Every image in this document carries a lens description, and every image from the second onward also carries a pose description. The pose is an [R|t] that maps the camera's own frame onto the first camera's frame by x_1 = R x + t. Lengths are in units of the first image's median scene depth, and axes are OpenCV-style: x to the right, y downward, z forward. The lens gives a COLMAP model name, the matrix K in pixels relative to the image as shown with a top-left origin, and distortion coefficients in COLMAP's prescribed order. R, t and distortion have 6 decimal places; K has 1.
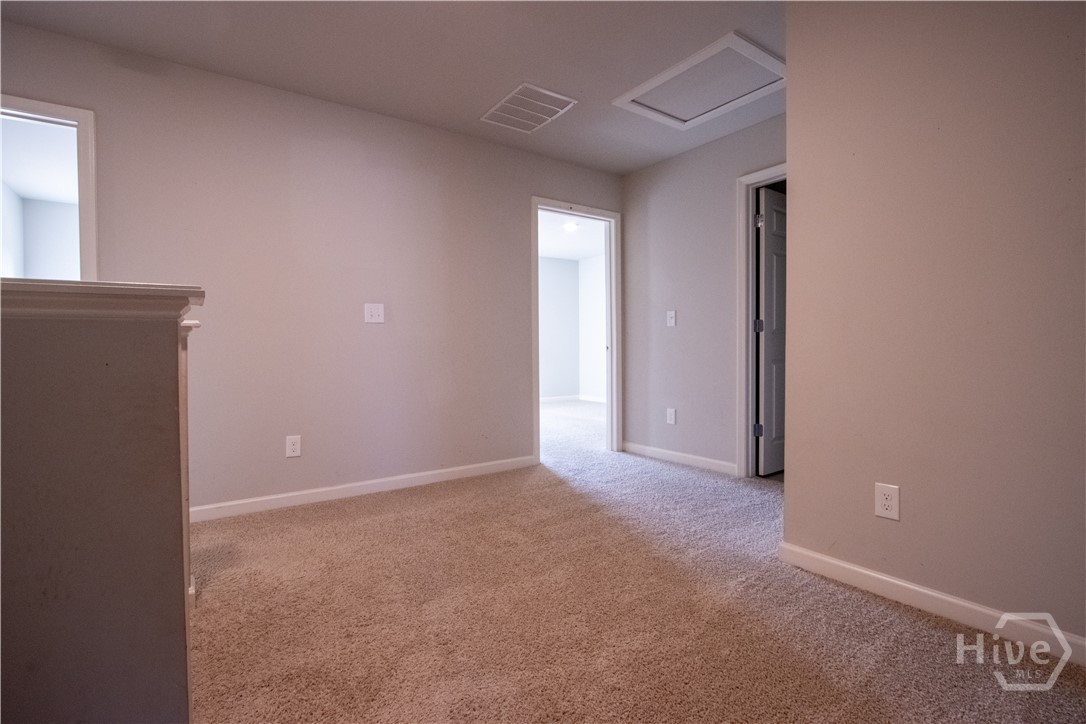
lens RADIAL K [[508.6, 0, 543.0], [0, 508.6, 362.0], [0, 0, 1]] dist [-0.002411, -0.000095]
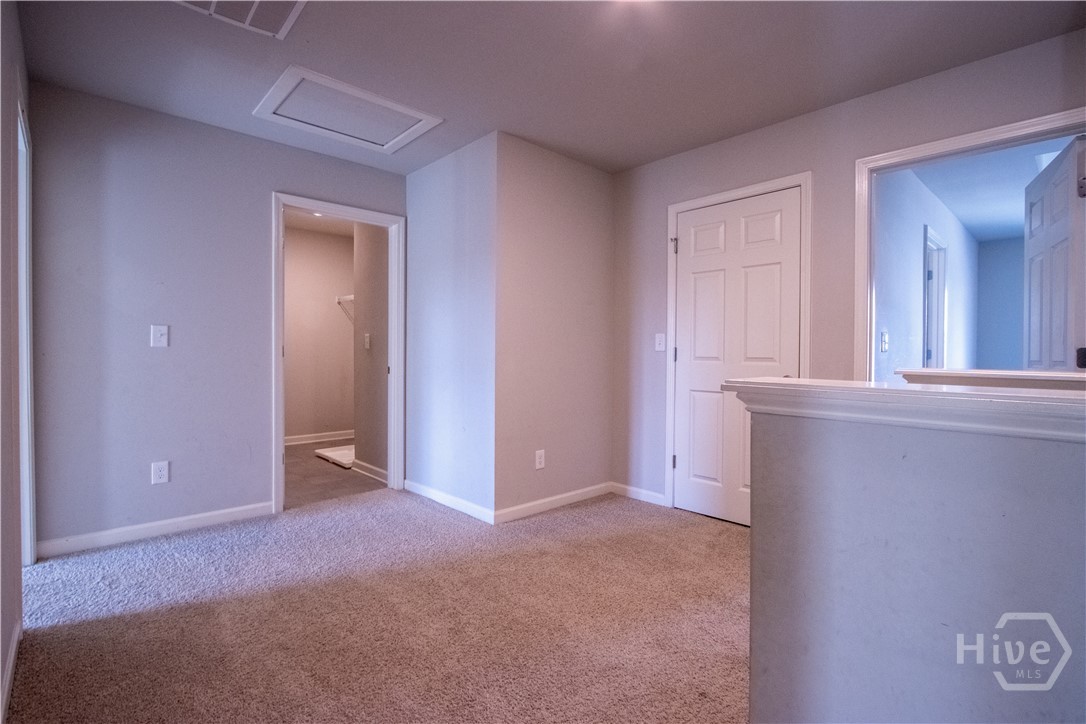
lens RADIAL K [[508.6, 0, 543.0], [0, 508.6, 362.0], [0, 0, 1]] dist [-0.002411, -0.000095]
pose [[-0.127134, -0.014303, 0.991782, -0.528475], [0.019361, 0.999670, 0.016898, -0.050827], [-0.991697, 0.021351, -0.126815, 0.560886]]
